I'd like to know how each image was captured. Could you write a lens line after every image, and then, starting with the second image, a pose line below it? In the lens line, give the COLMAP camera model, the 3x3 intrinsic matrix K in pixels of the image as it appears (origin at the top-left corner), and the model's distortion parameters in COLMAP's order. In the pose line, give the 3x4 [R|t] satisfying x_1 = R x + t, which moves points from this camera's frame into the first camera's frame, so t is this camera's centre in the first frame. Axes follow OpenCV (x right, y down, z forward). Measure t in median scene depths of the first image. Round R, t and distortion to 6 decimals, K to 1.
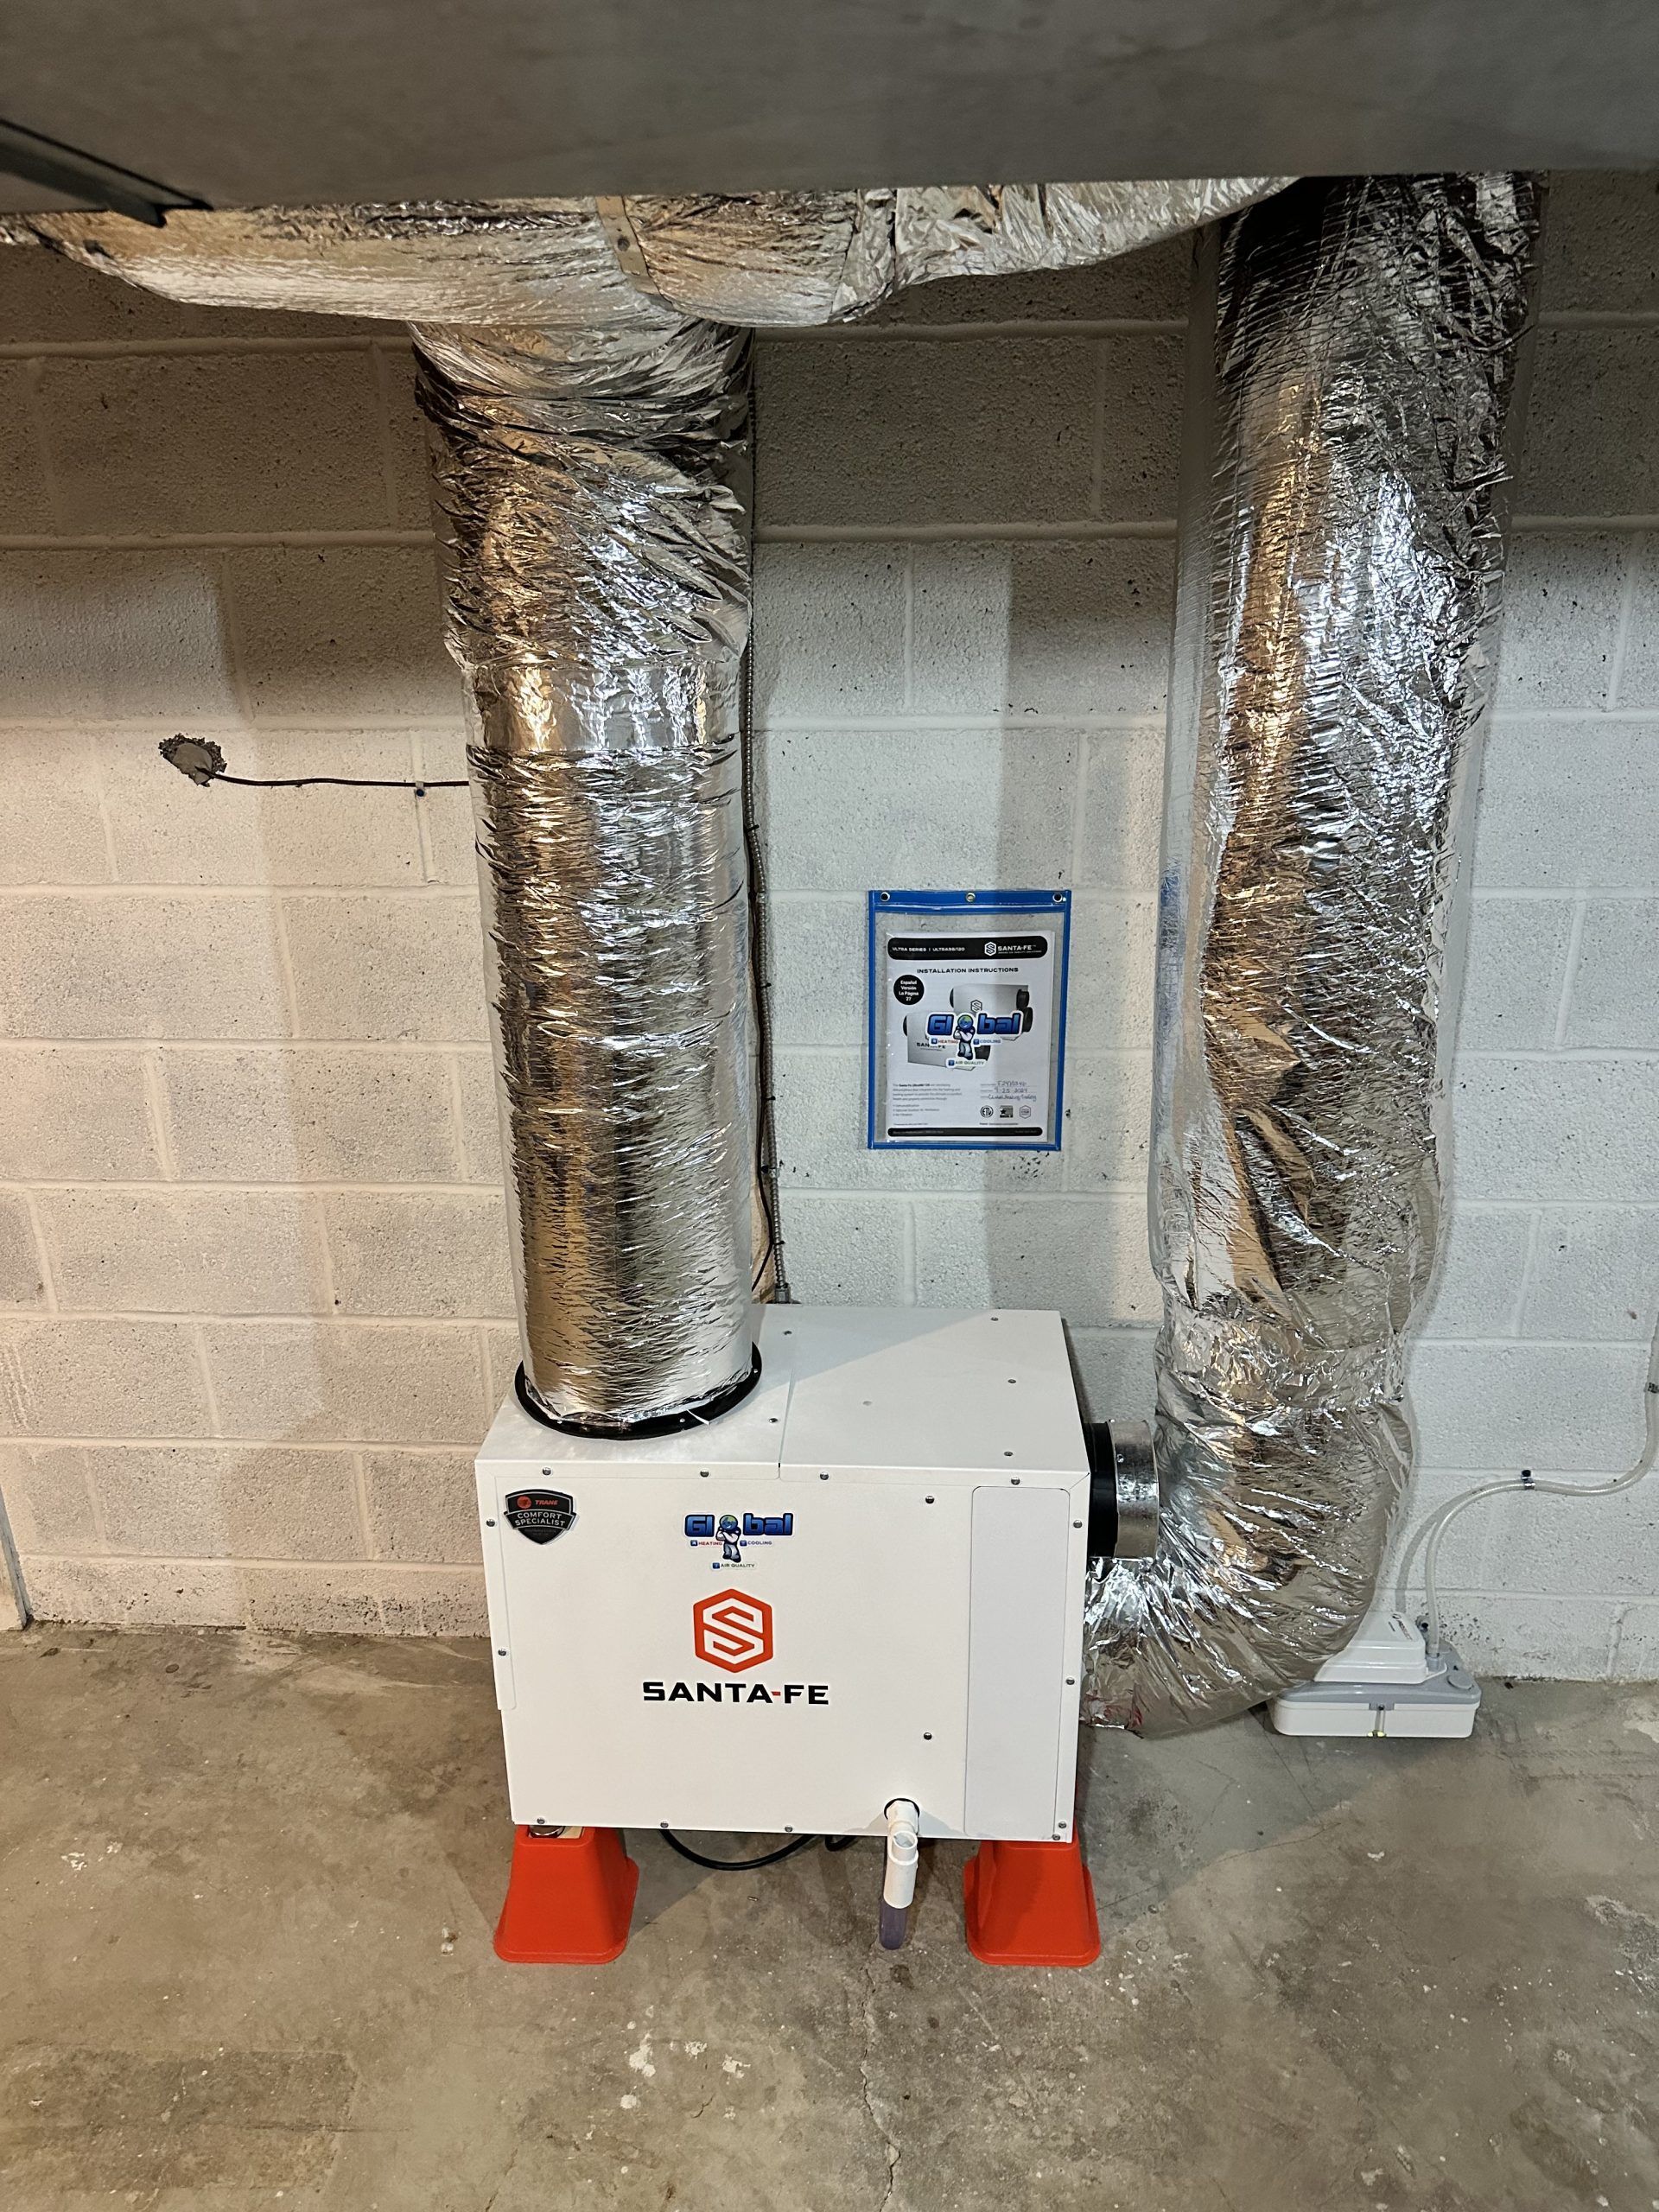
lens RADIAL K [[1556.7, 0, 840.6], [0, 1556.7, 1107.3], [0, 0, 1]] dist [0.086013, -0.126720]
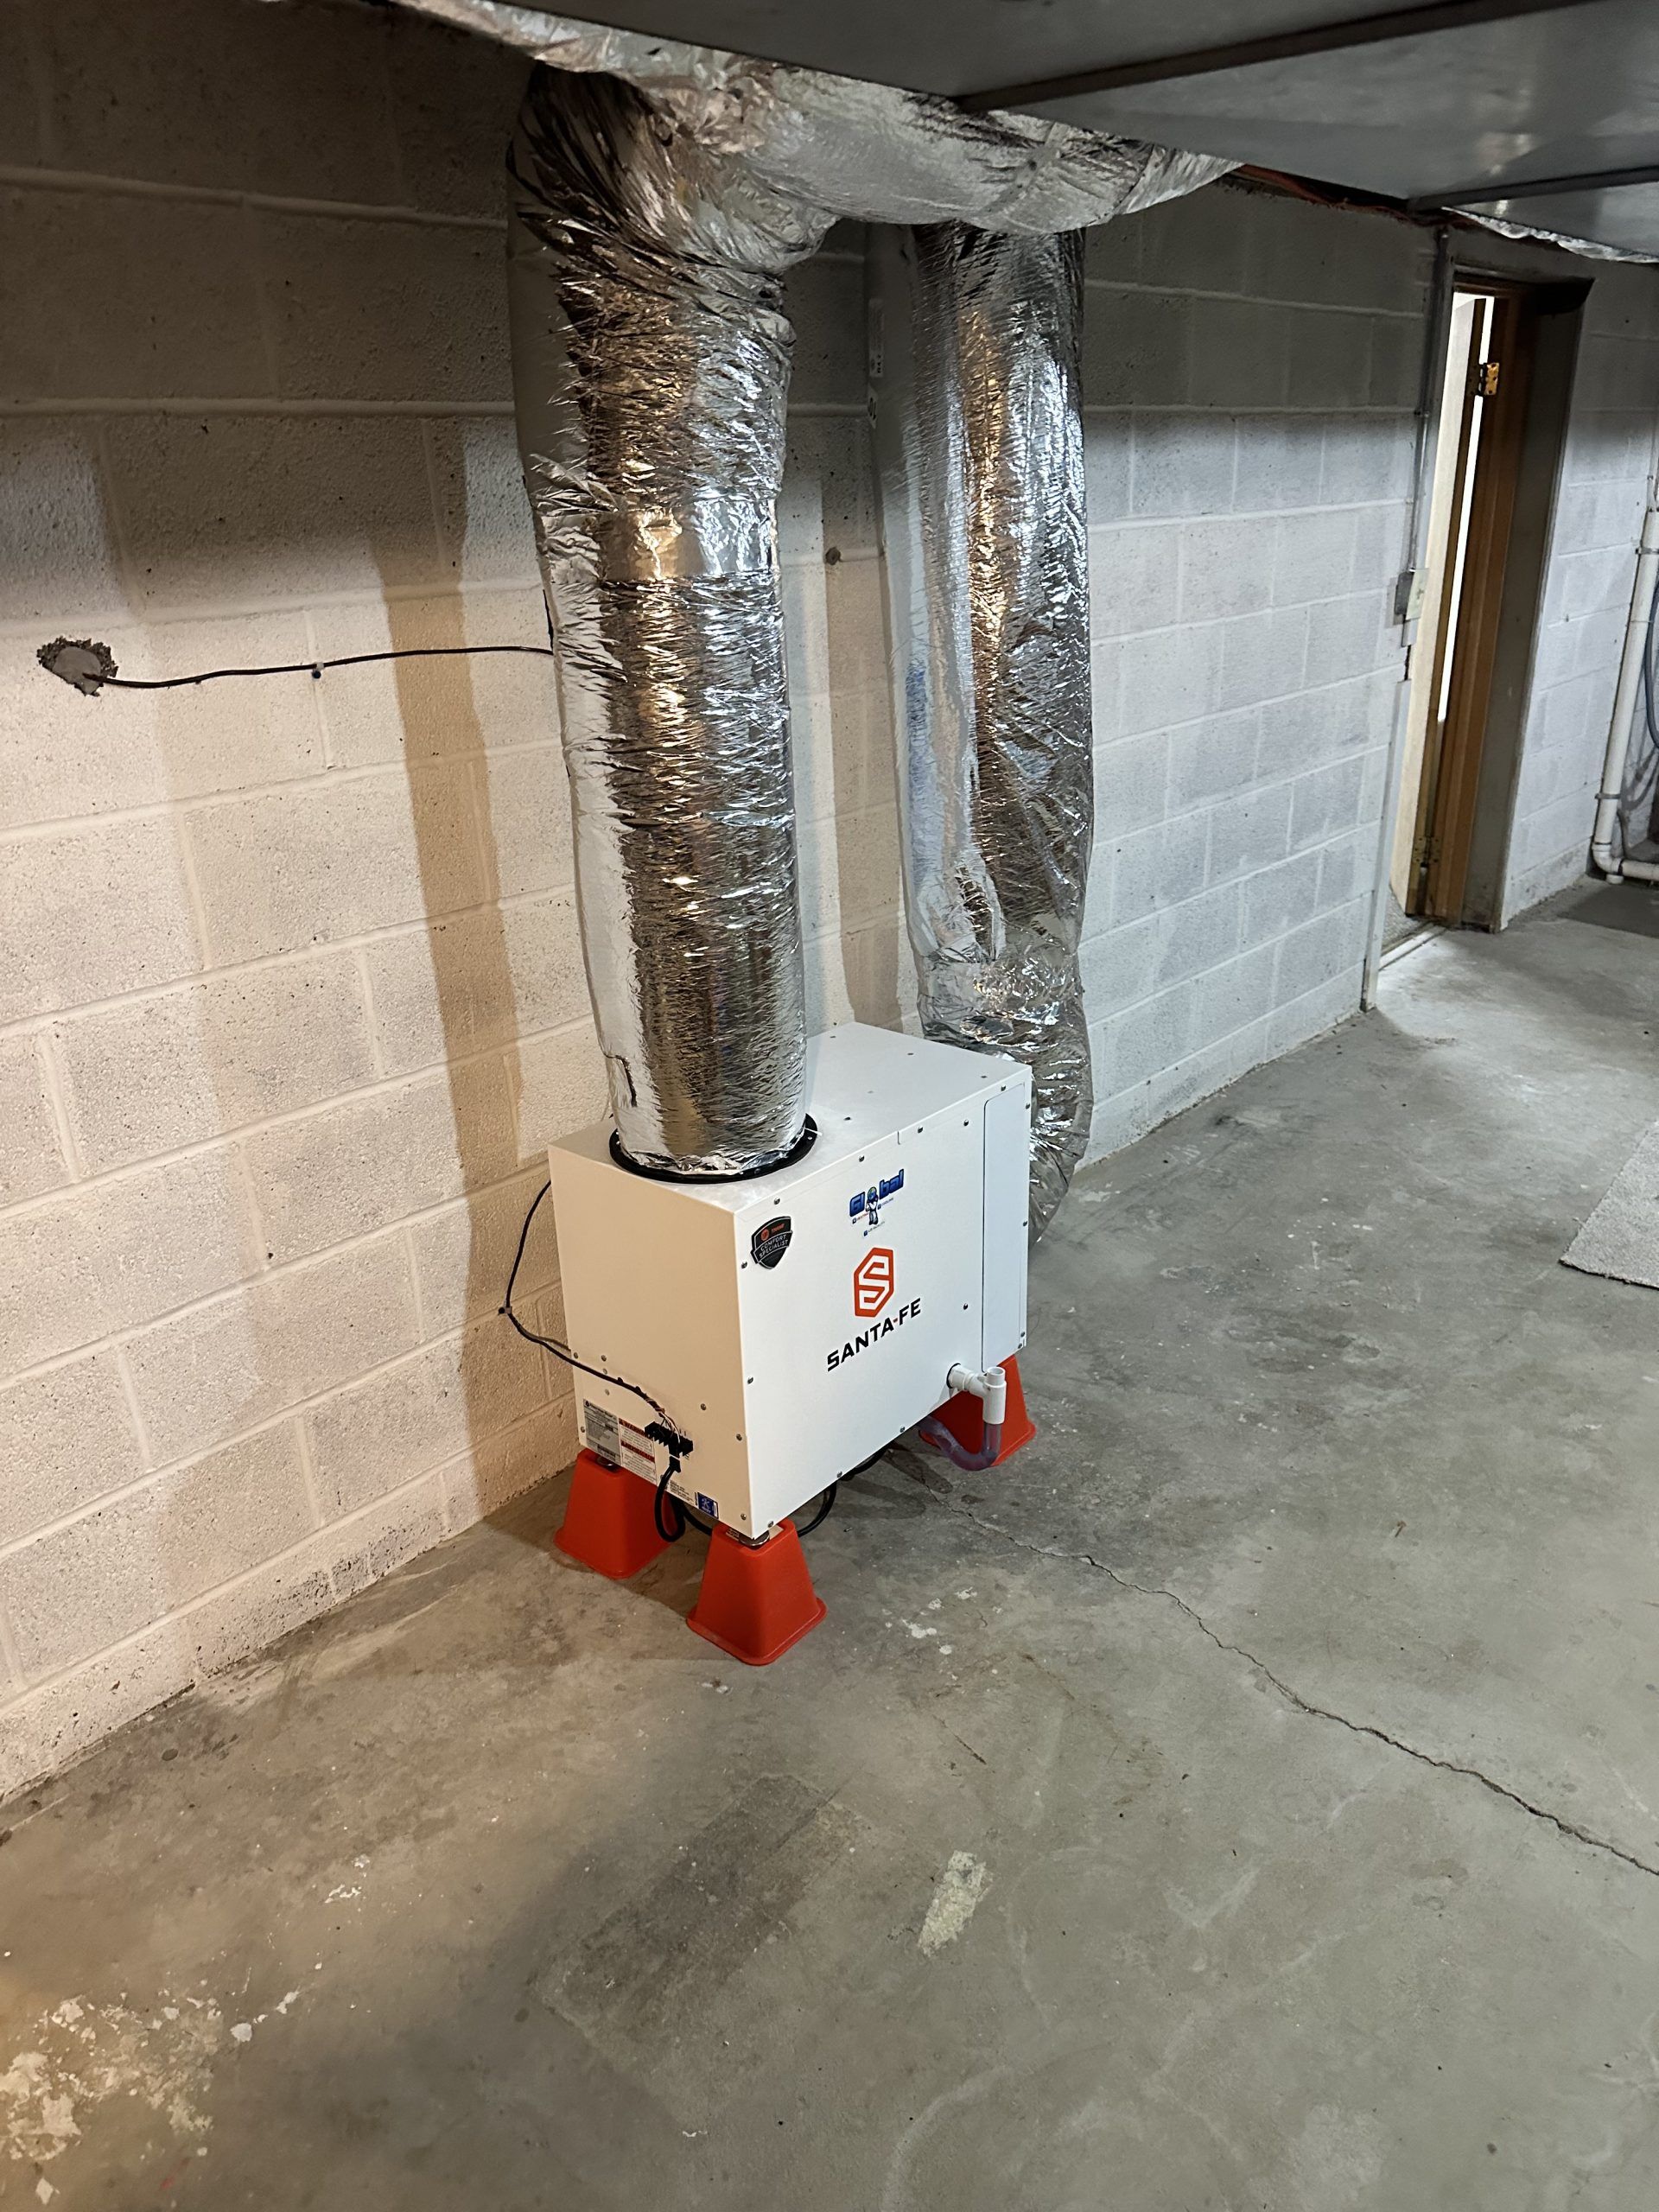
lens RADIAL K [[1556.9, 0, 834.7], [0, 1556.9, 1113.6], [0, 0, 1]] dist [0.059110, -0.080600]
pose [[0.616423, -0.306034, 0.725511, -0.914208], [0.294430, 0.944129, 0.148092, 0.007667], [-0.730297, 0.122324, 0.672088, 0.150553]]
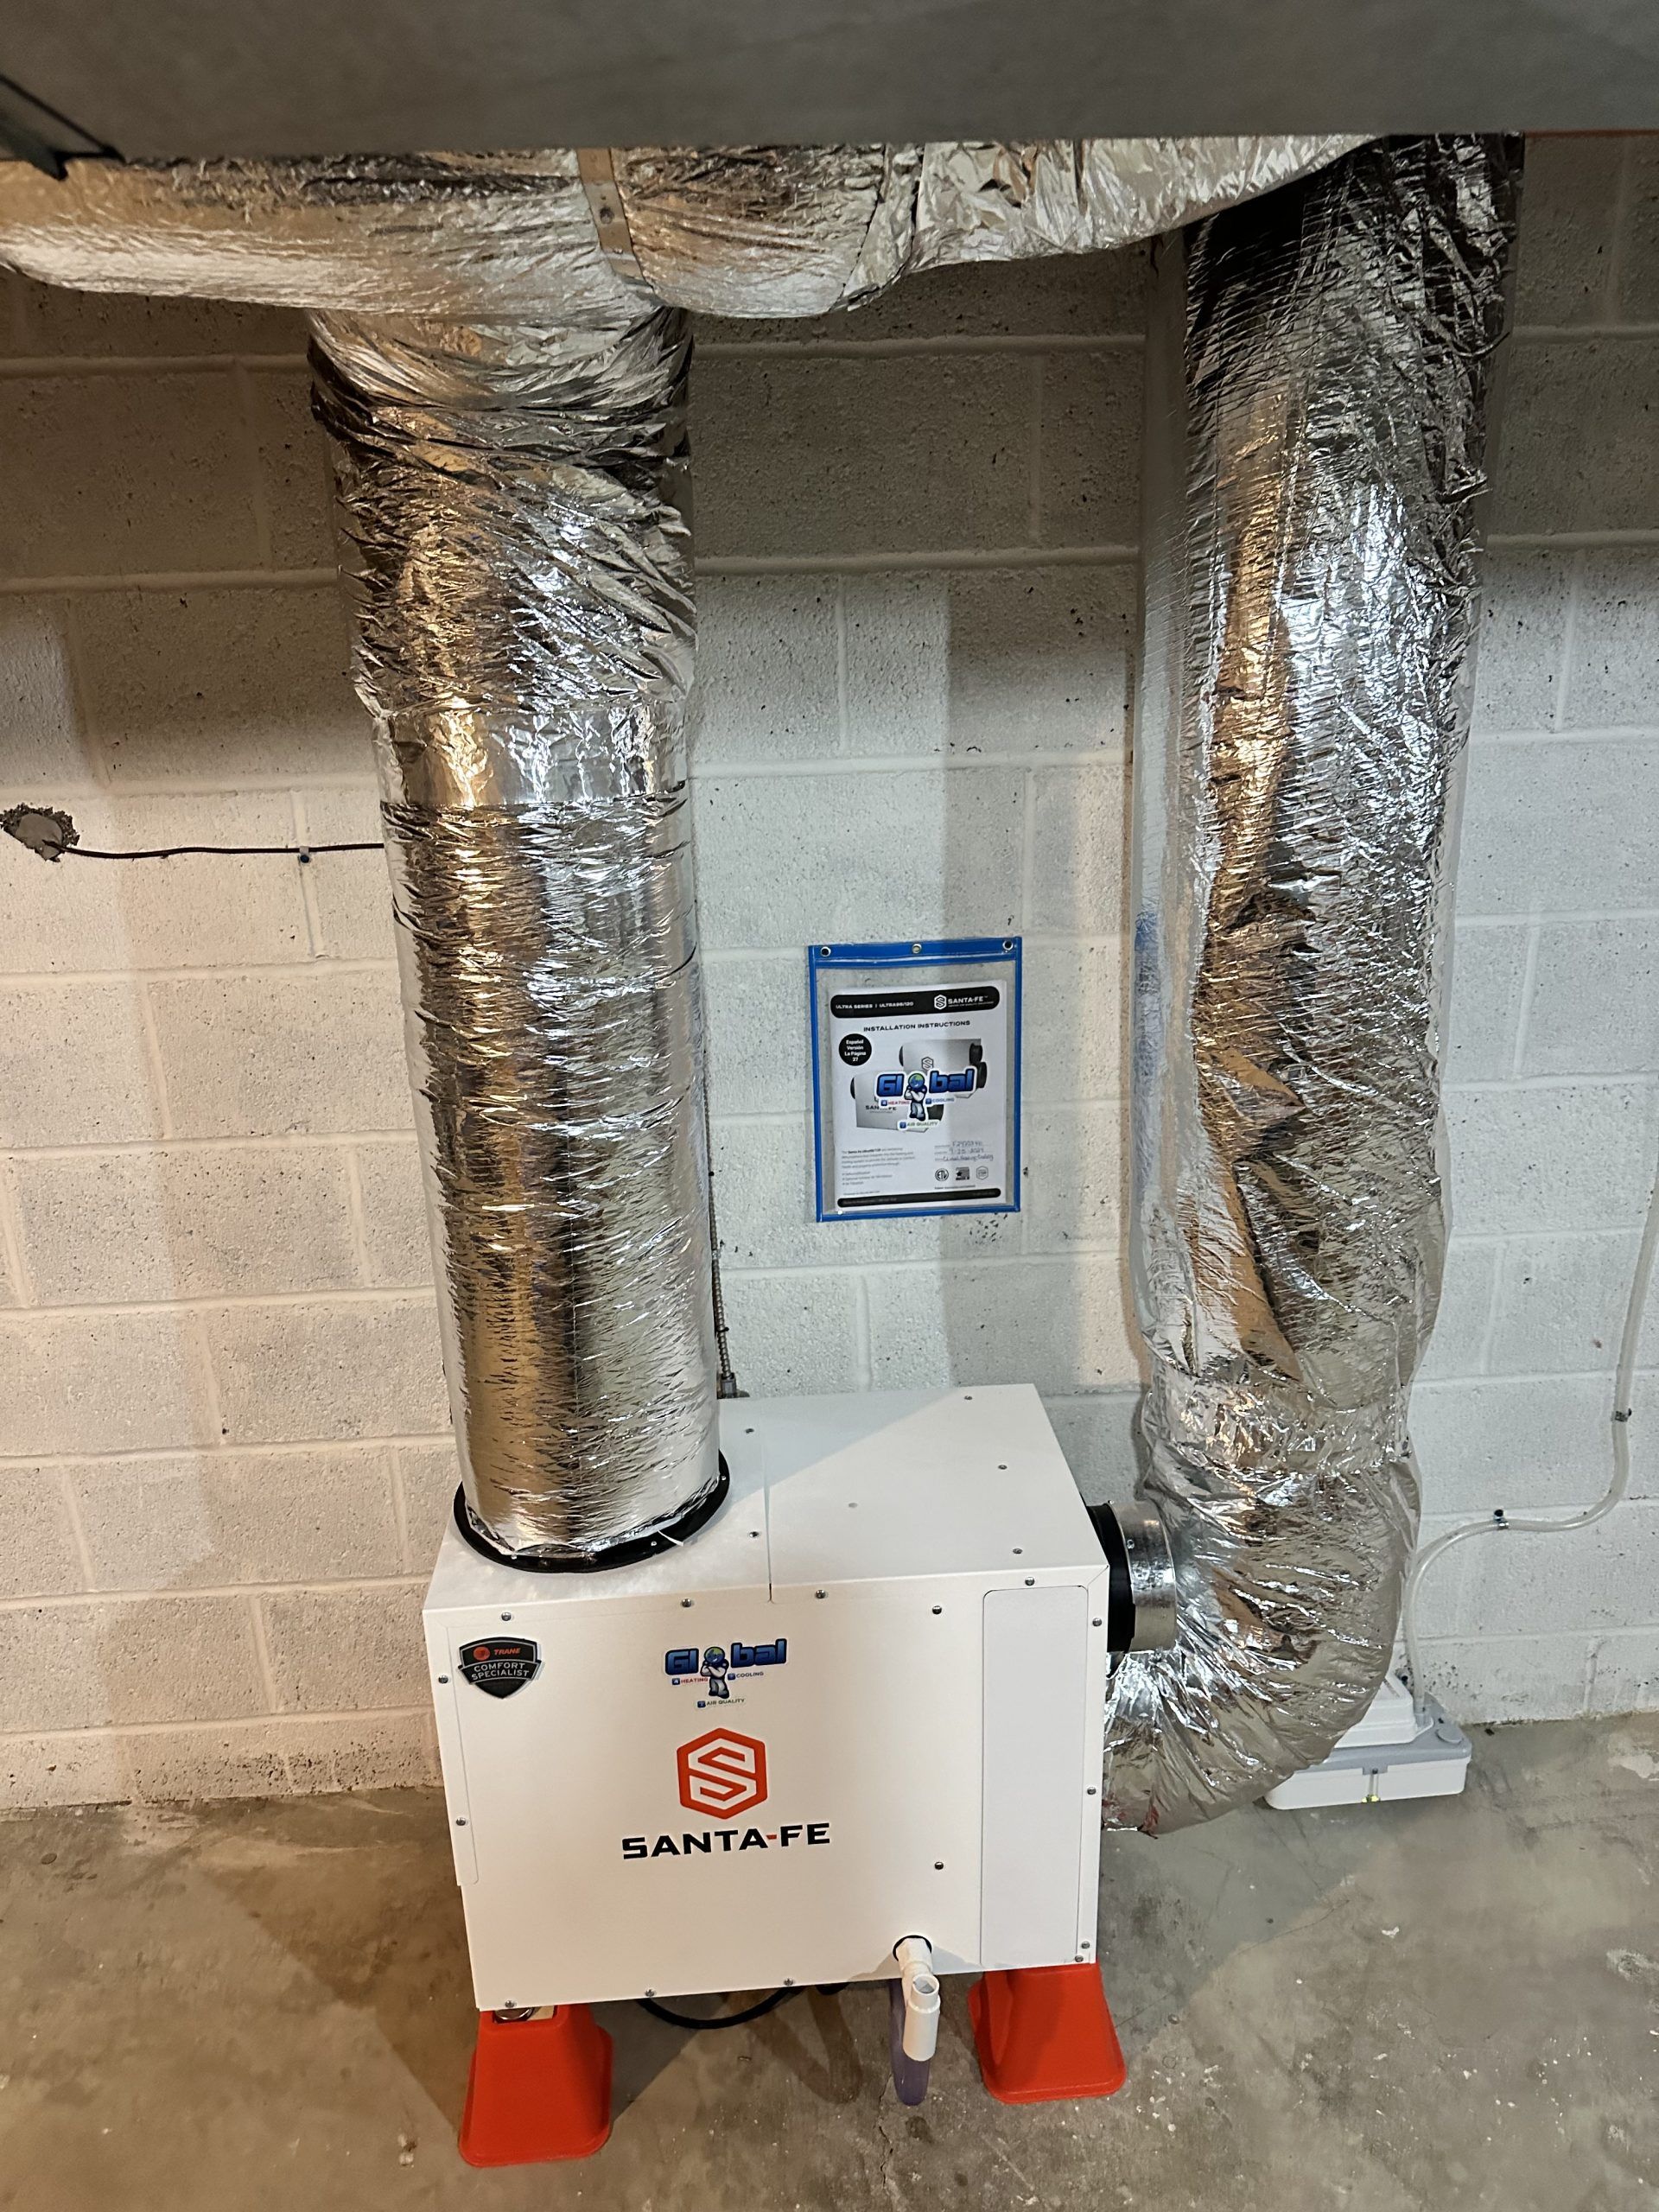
lens RADIAL K [[1556.9, 0, 834.7], [0, 1556.9, 1113.6], [0, 0, 1]] dist [0.059110, -0.080600]
pose [[0.992471, -0.054758, 0.109559, -0.078123], [0.057759, 0.998032, -0.024405, -0.016695], [-0.108007, 0.030549, 0.993681, 0.085261]]
